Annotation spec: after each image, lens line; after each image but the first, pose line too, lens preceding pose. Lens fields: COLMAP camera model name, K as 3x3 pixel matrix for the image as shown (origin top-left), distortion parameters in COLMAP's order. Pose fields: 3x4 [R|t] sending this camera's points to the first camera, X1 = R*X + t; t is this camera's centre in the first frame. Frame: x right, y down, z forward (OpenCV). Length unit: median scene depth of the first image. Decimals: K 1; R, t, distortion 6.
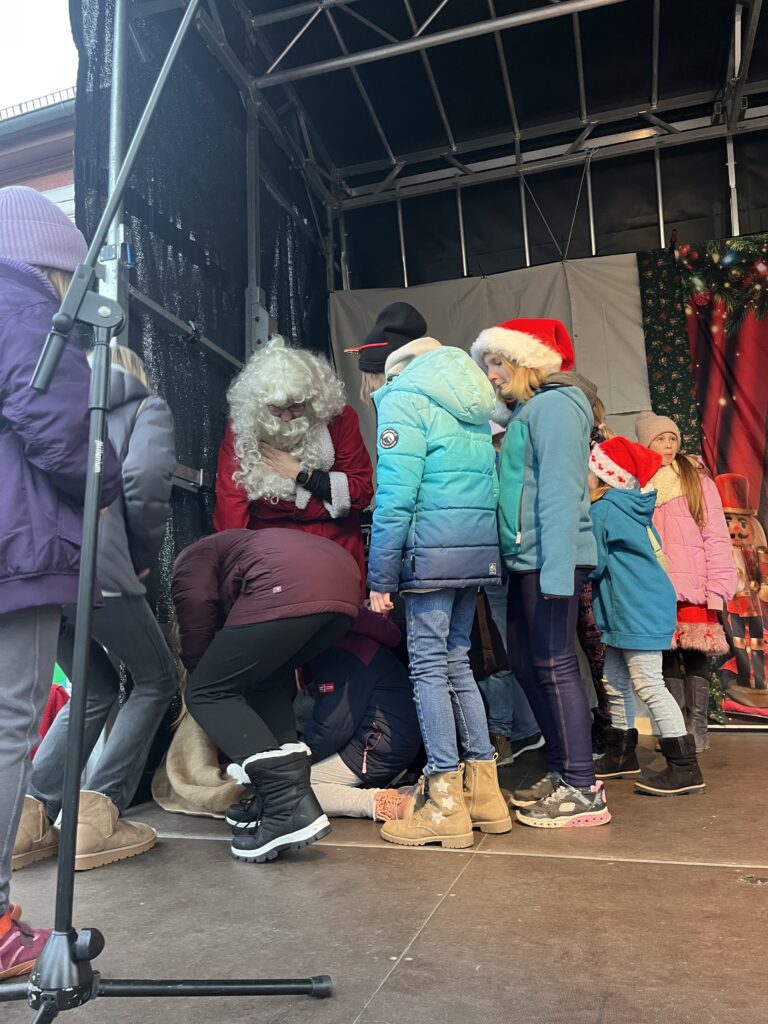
lens RADIAL K [[763.5, 0, 381.1], [0, 763.5, 512.7], [0, 0, 1]] dist [-0.006123, -0.005384]
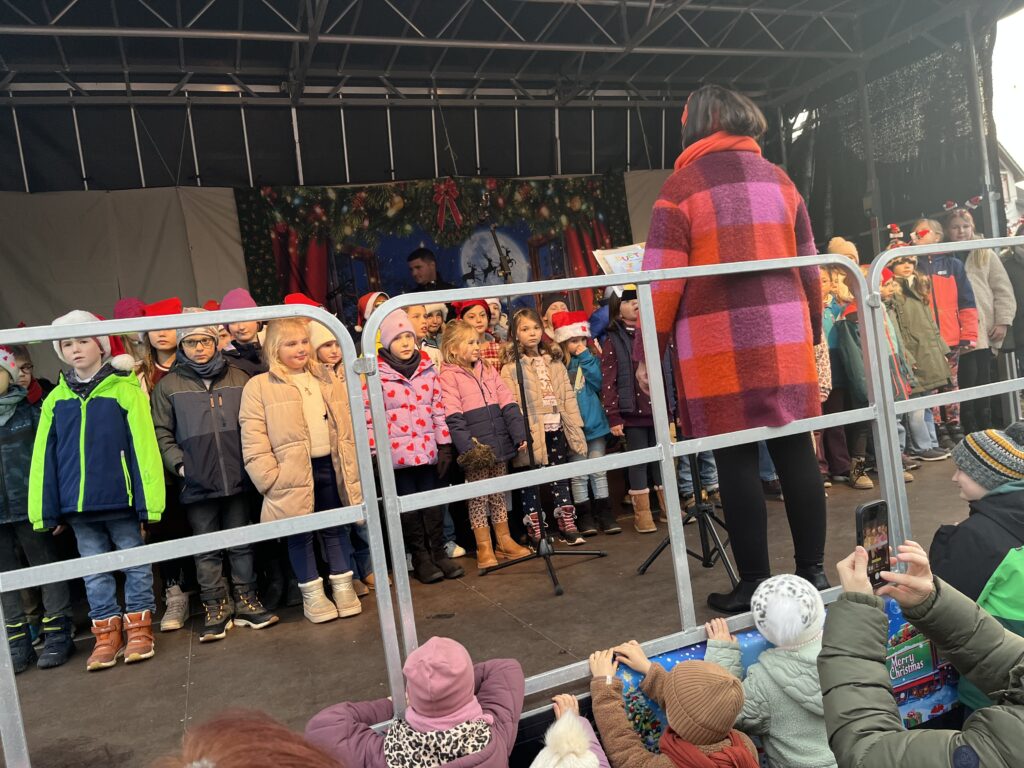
lens RADIAL K [[763.5, 0, 511.9], [0, 763.5, 383.5], [0, 0, 1]] dist [-0.006123, -0.005384]
pose [[0.766320, -0.105676, 0.633709, -0.197504], [0.017048, 0.989377, 0.144371, -0.188036], [-0.642233, -0.099831, 0.759980, -0.422631]]
